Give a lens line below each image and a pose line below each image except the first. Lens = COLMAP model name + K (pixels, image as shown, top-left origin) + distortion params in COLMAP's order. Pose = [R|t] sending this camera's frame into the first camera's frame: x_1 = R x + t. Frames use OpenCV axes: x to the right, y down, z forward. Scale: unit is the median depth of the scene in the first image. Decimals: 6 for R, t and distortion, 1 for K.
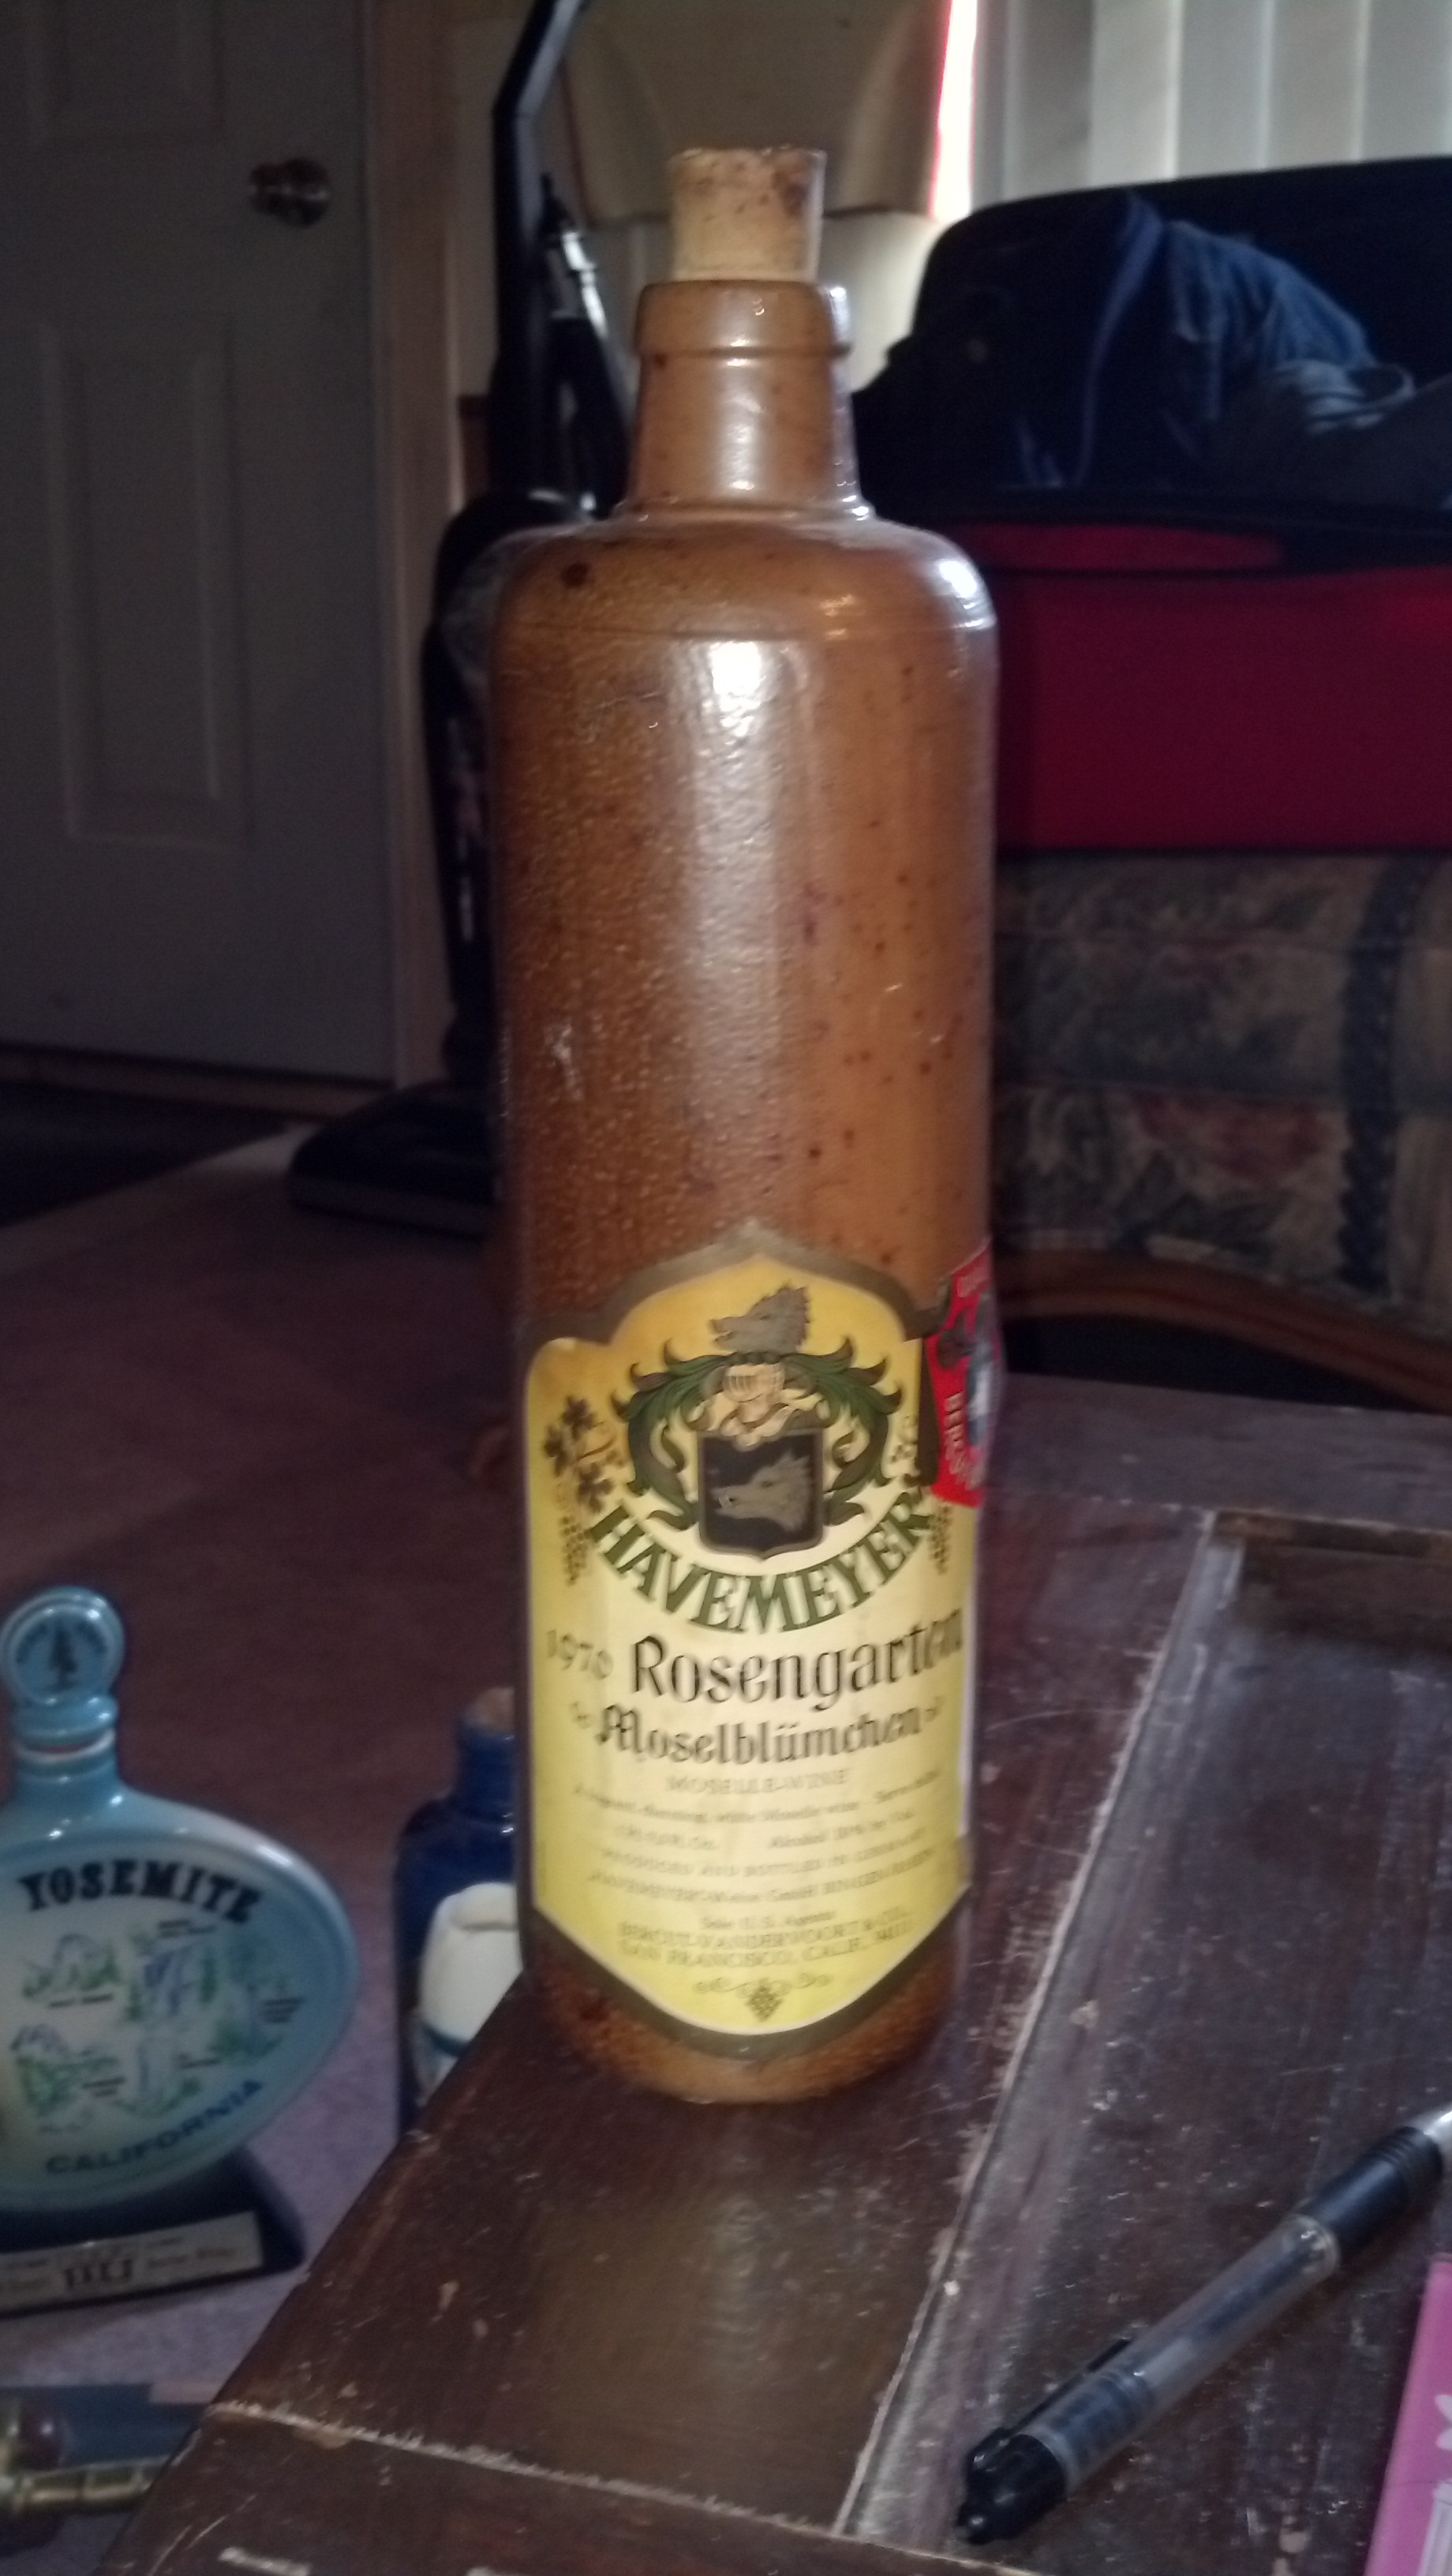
lens RADIAL K [[2844.7, 0, 715.0], [0, 2844.7, 1284.9], [0, 0, 1]] dist [0.137542, -0.495265]
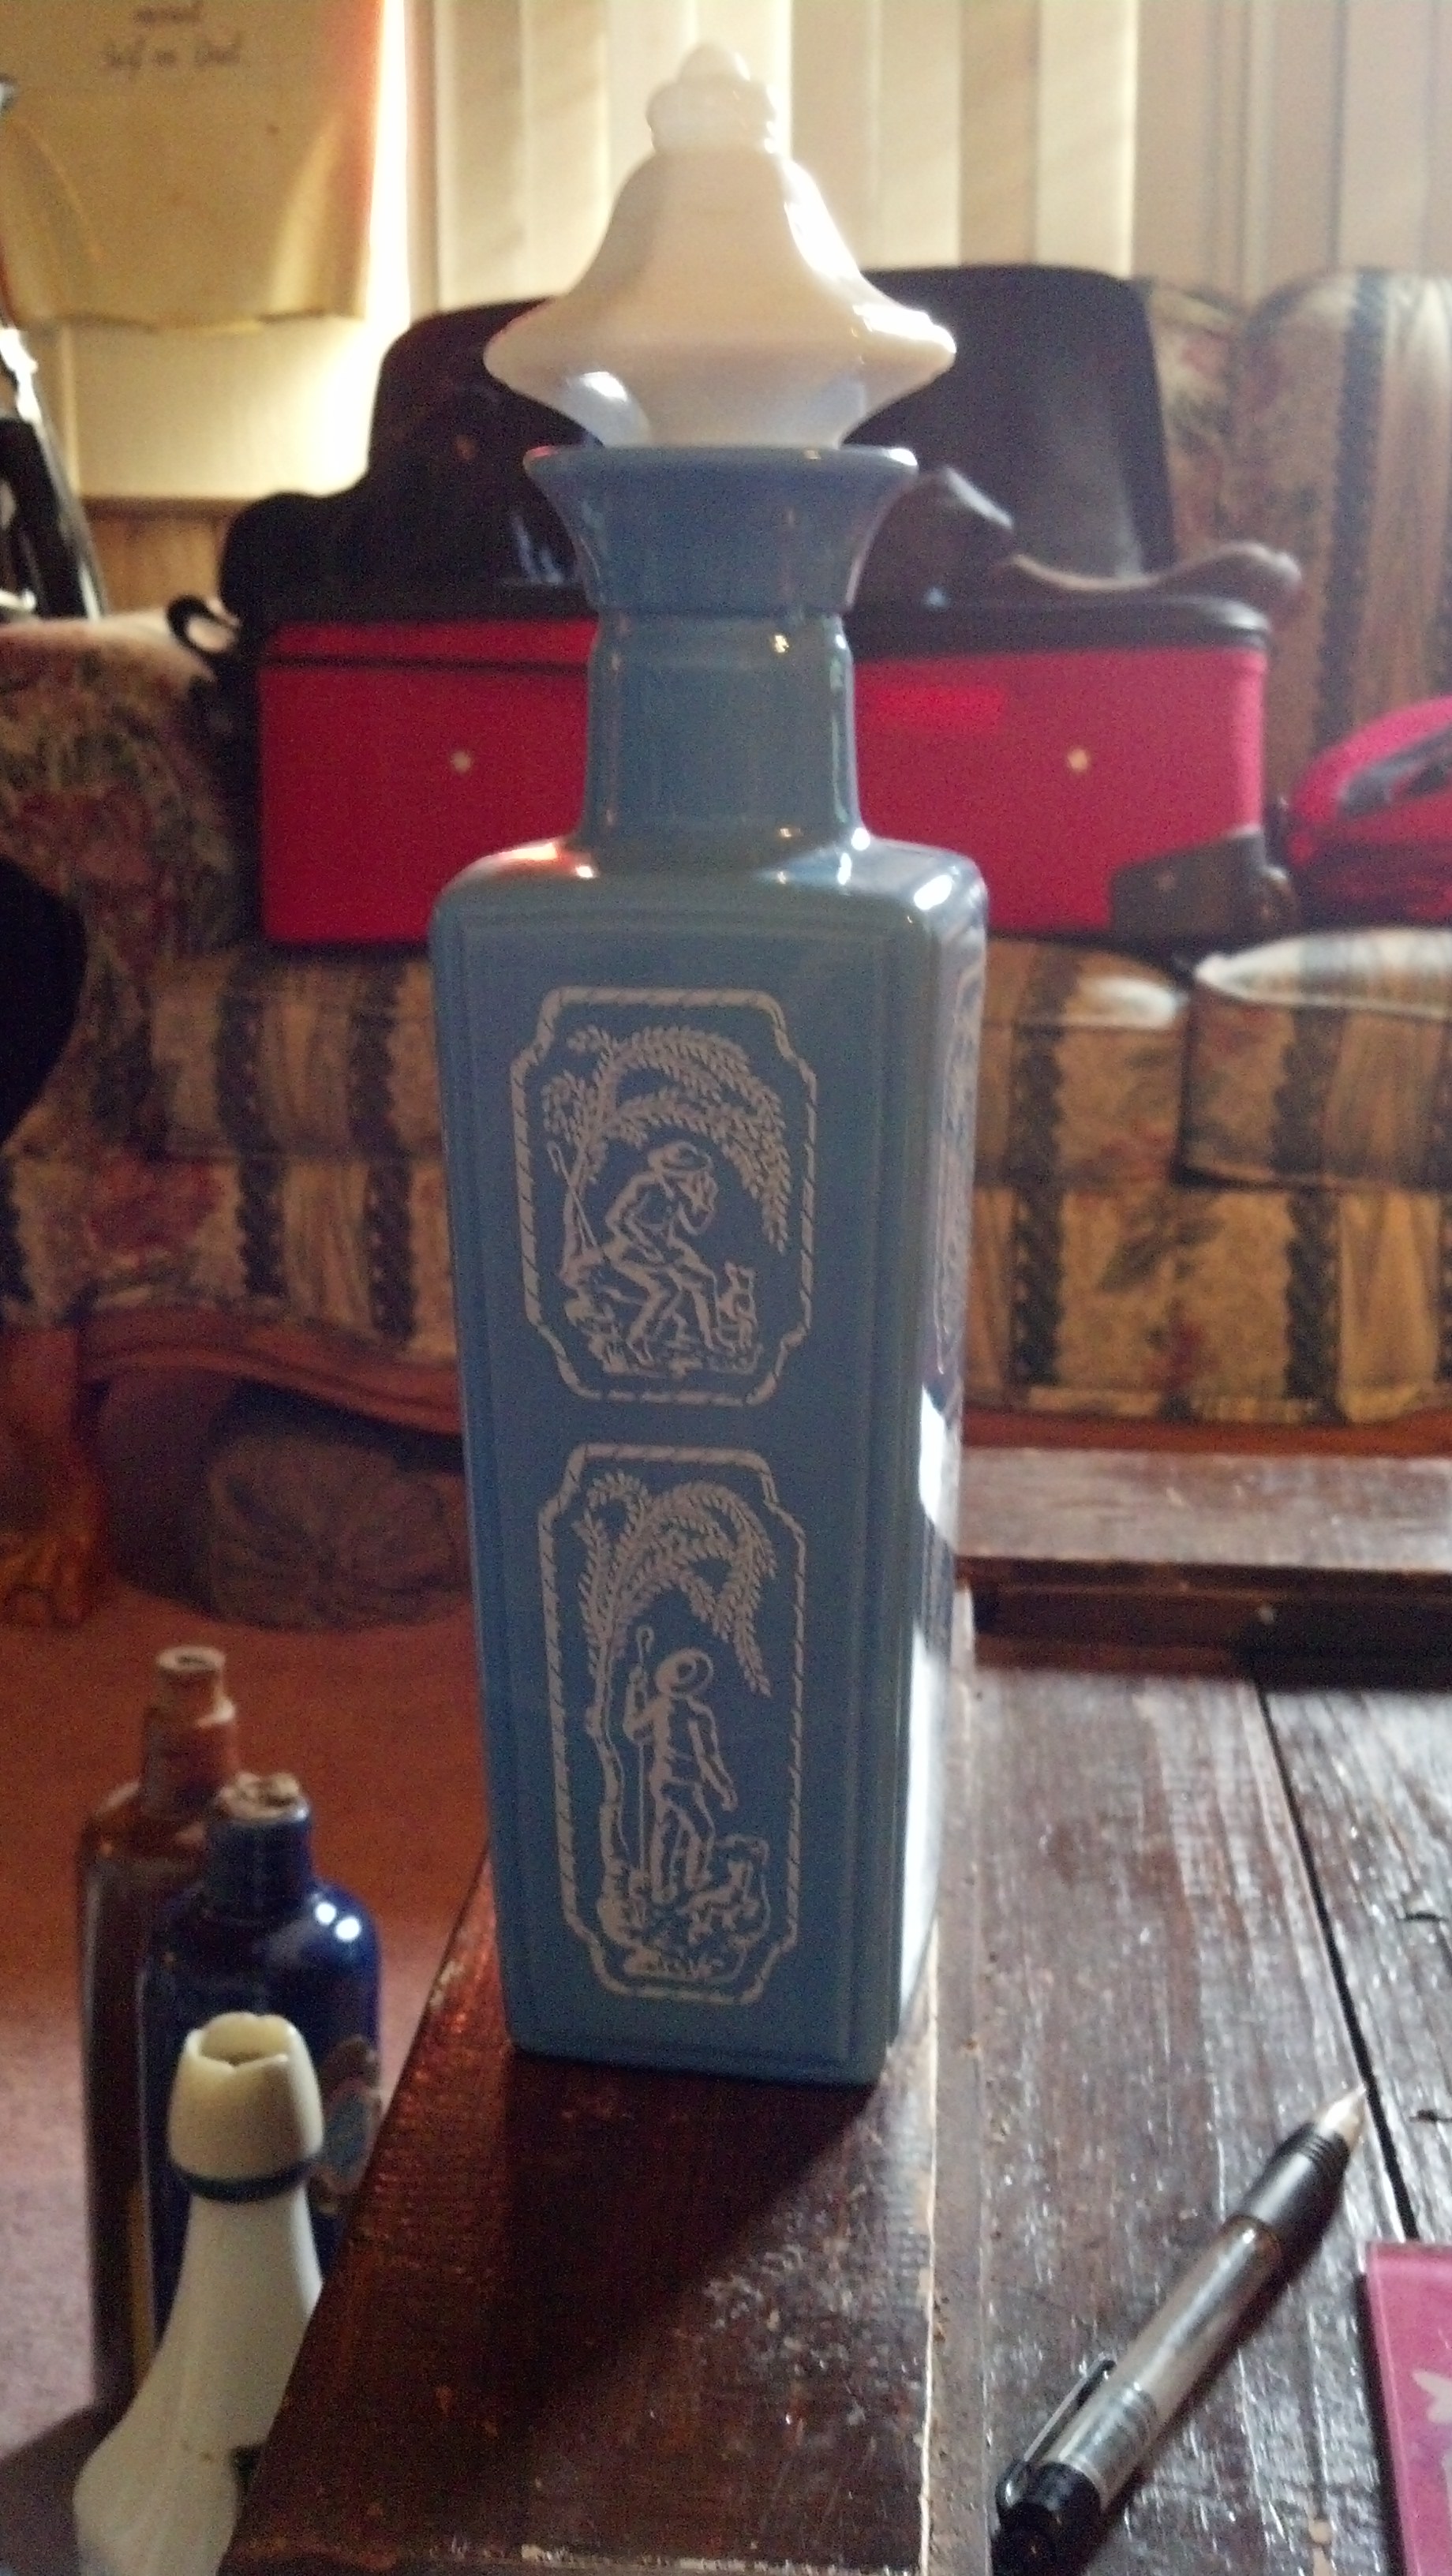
lens RADIAL K [[2844.7, 0, 715.0], [0, 2844.7, 1284.9], [0, 0, 1]] dist [0.137542, -0.495265]
pose [[0.976498, -0.049312, 0.209810, -0.082043], [0.057280, 0.997843, -0.032067, 0.008079], [-0.207776, 0.043331, 0.977216, 0.015166]]
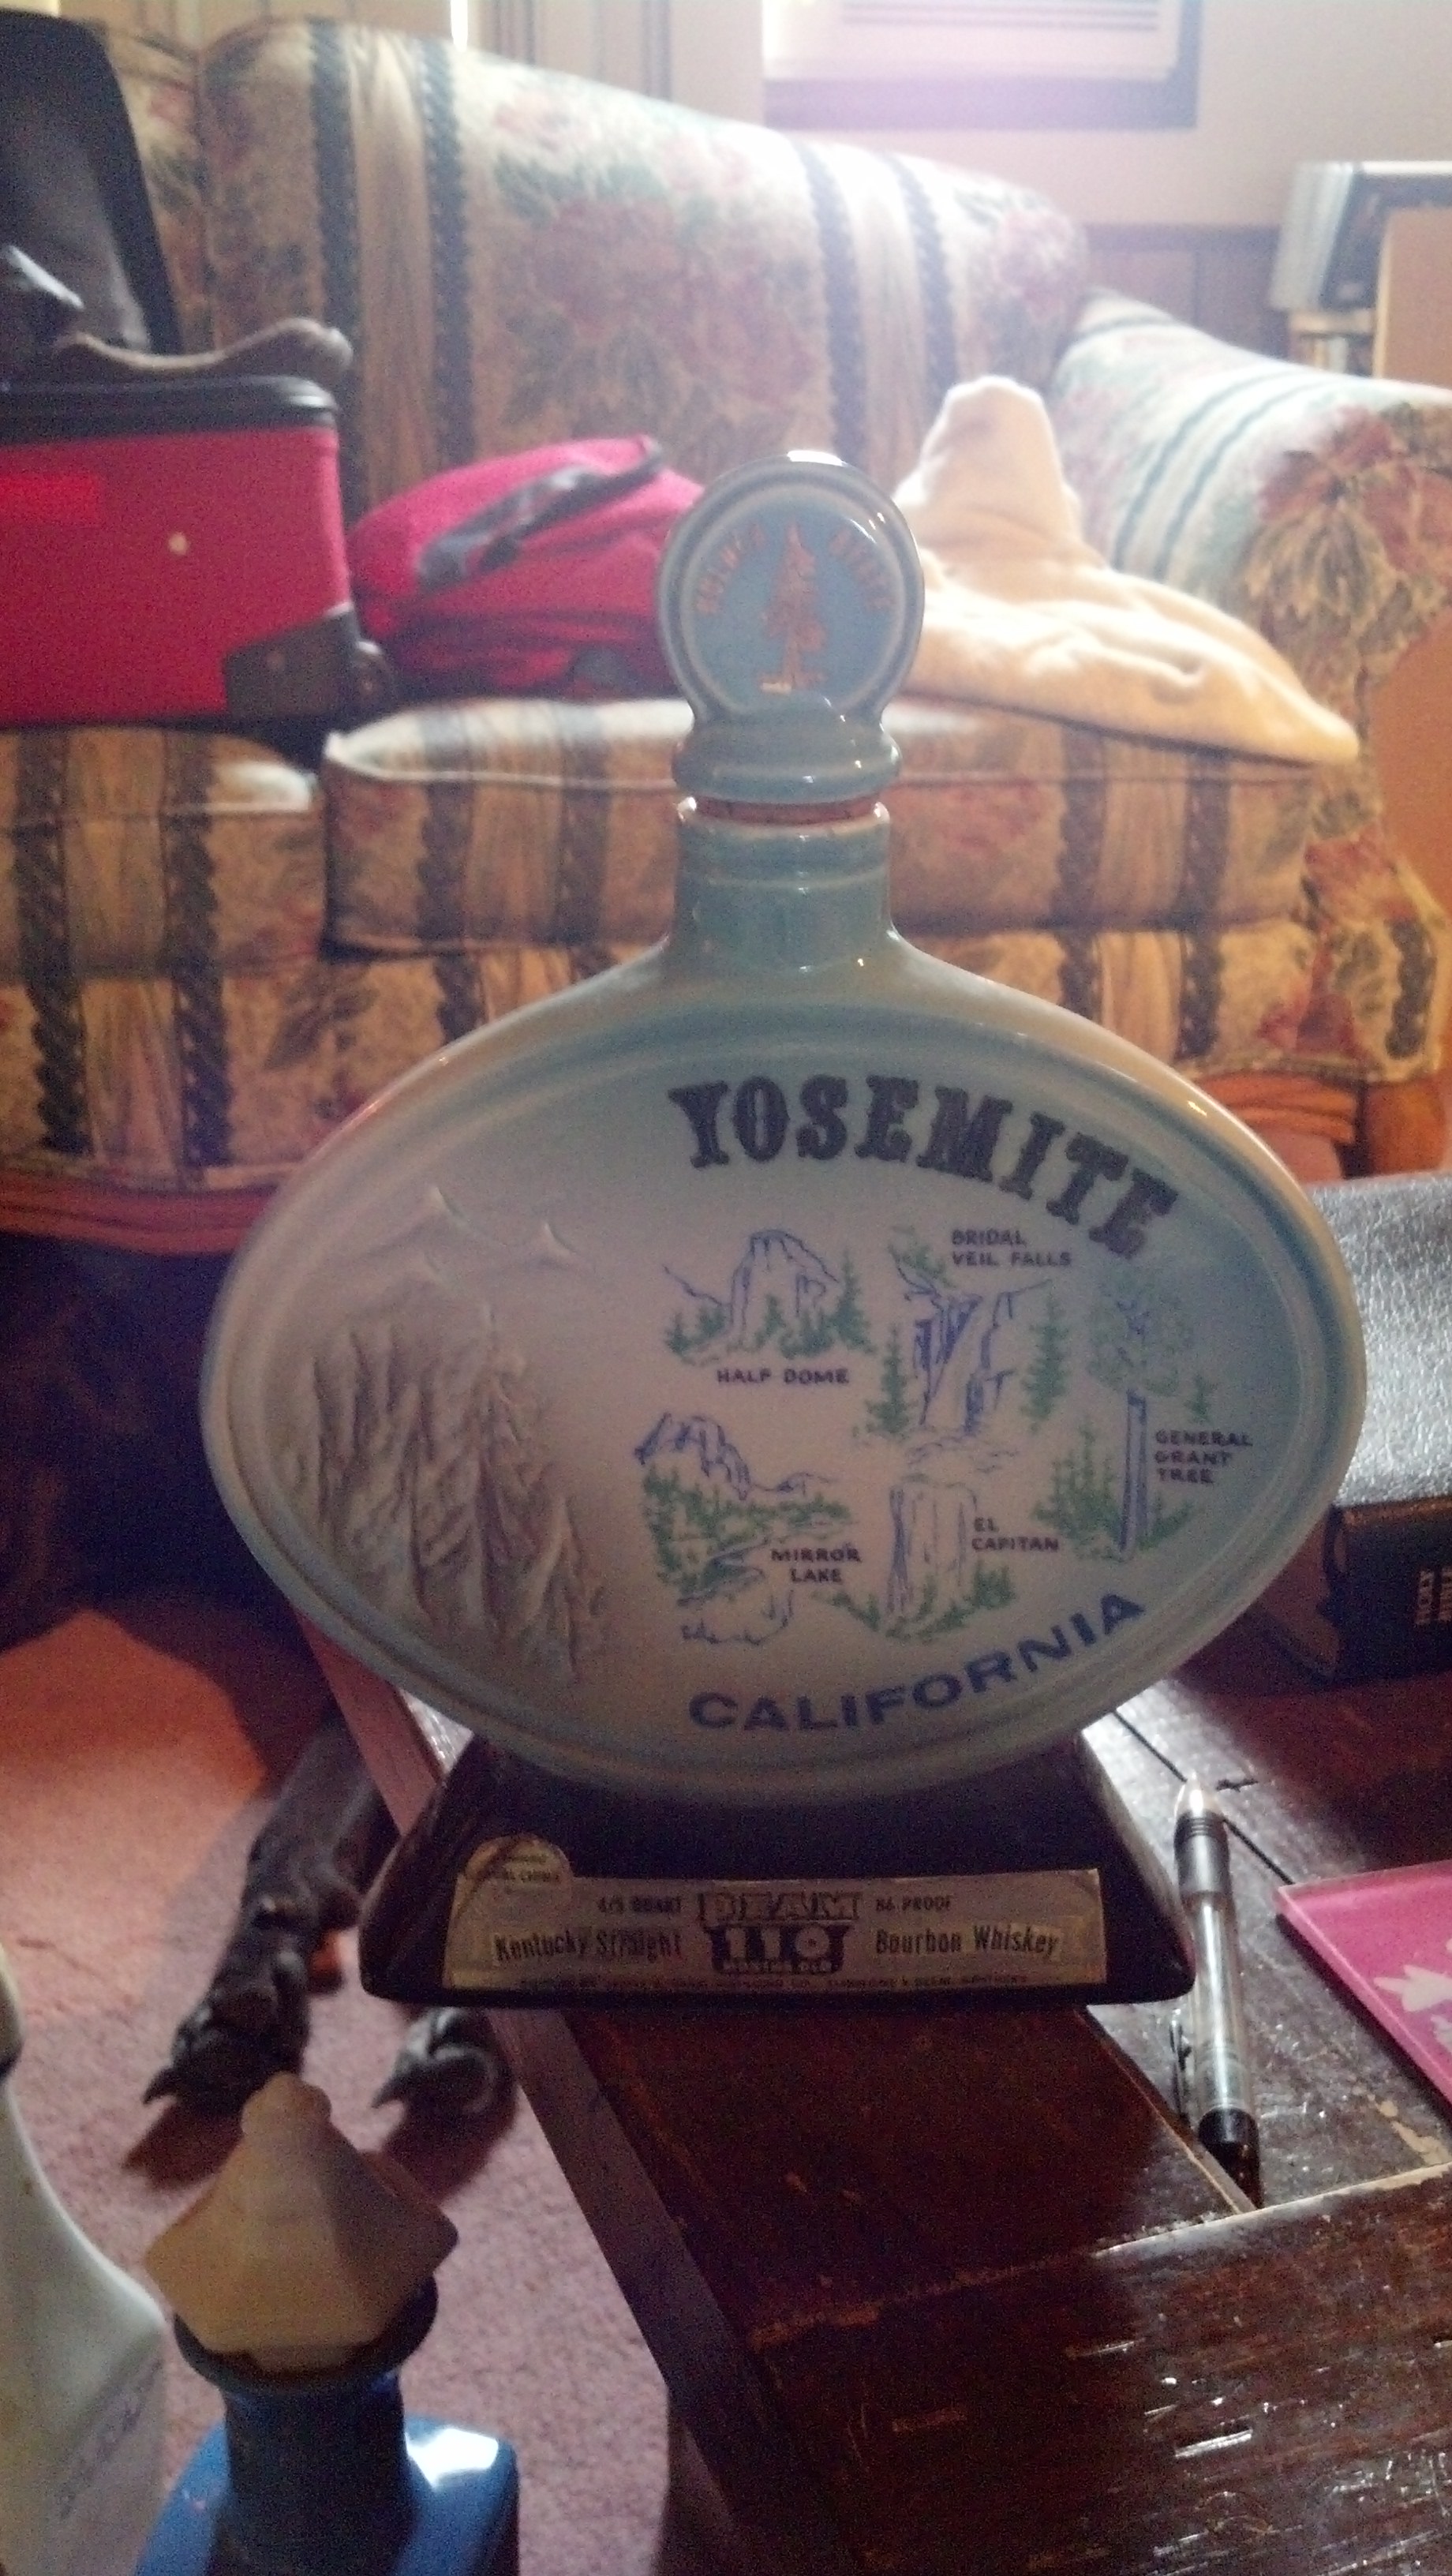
lens RADIAL K [[2844.7, 0, 715.0], [0, 2844.7, 1284.9], [0, 0, 1]] dist [0.137542, -0.495265]
pose [[0.799031, -0.199991, 0.567056, -0.291281], [0.160951, 0.979791, 0.118761, -0.059164], [-0.579347, -0.003626, 0.815073, 0.030058]]
